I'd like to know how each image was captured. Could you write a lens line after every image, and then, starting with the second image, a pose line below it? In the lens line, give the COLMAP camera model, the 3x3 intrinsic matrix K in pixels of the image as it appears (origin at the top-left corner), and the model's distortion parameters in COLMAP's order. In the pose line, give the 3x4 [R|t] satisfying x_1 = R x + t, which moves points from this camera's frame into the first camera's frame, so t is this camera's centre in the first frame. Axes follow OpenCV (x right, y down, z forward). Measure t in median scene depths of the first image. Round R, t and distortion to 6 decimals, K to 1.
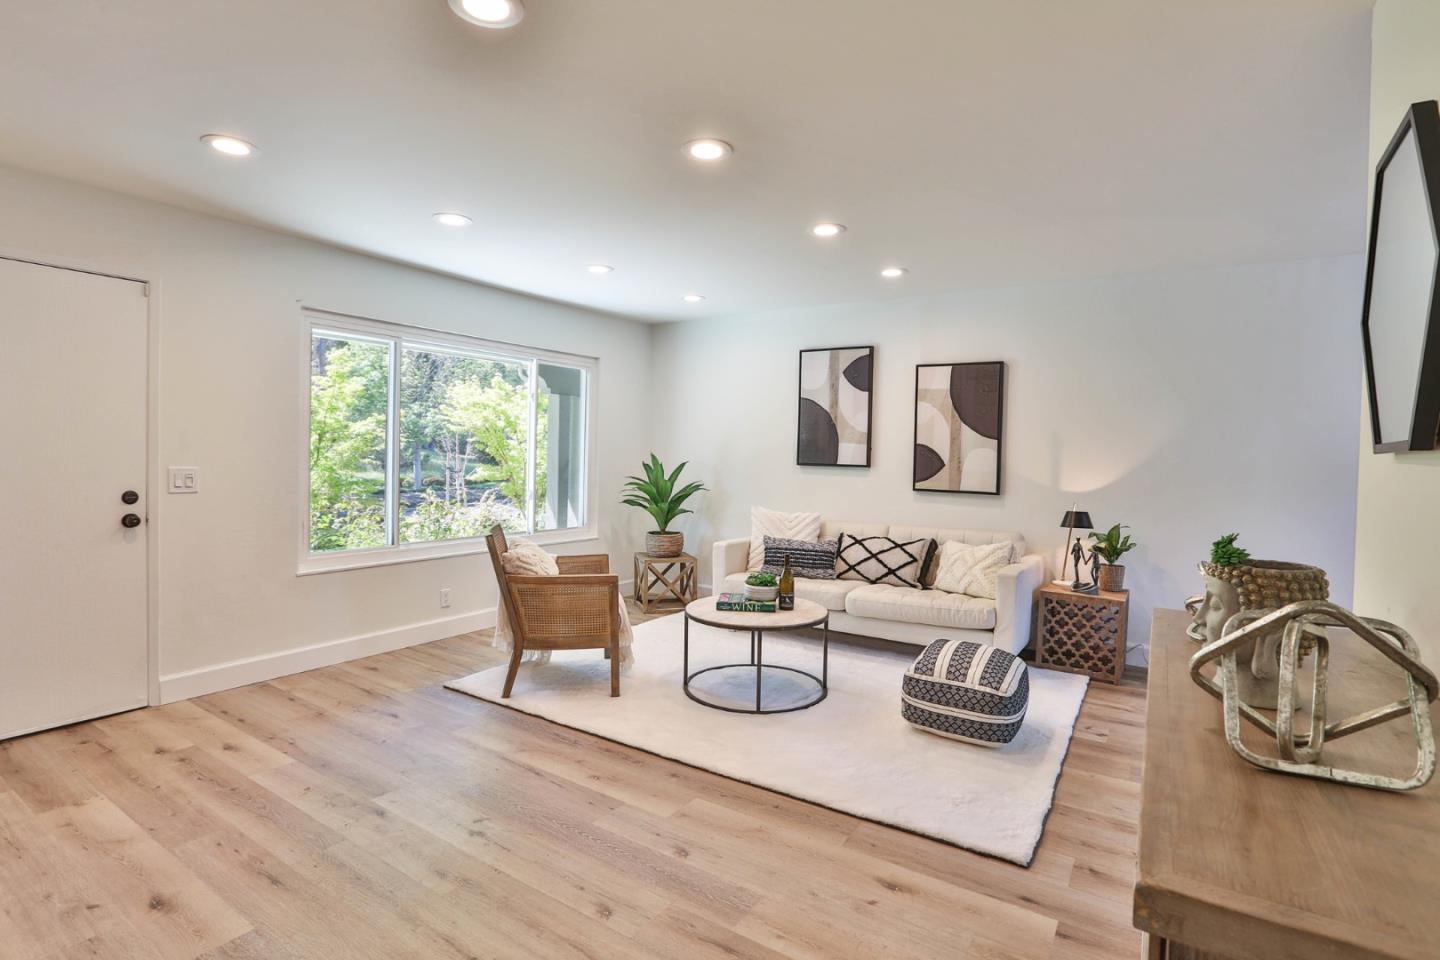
lens RADIAL K [[694.6, 0, 723.3], [0, 694.6, 471.6], [0, 0, 1]] dist [-0.068238, 0.029982]
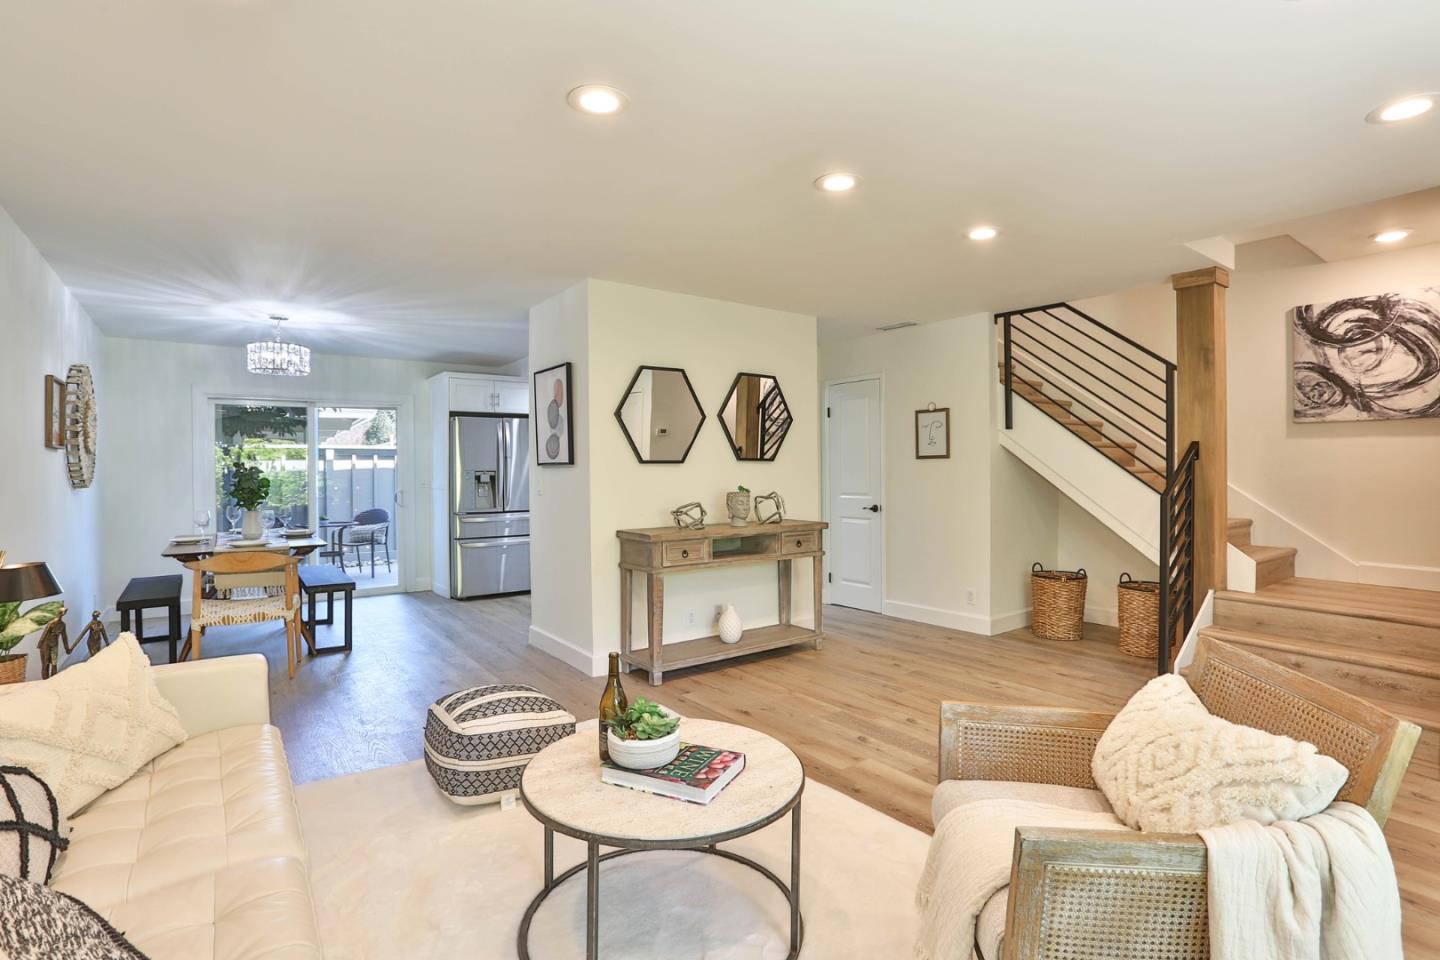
lens RADIAL K [[694.6, 0, 723.3], [0, 694.6, 471.6], [0, 0, 1]] dist [-0.068238, 0.029982]
pose [[-0.937897, -0.021870, 0.346224, -0.279207], [-0.011250, 0.999403, 0.032653, -0.064487], [-0.346732, 0.026730, -0.937583, 2.476889]]
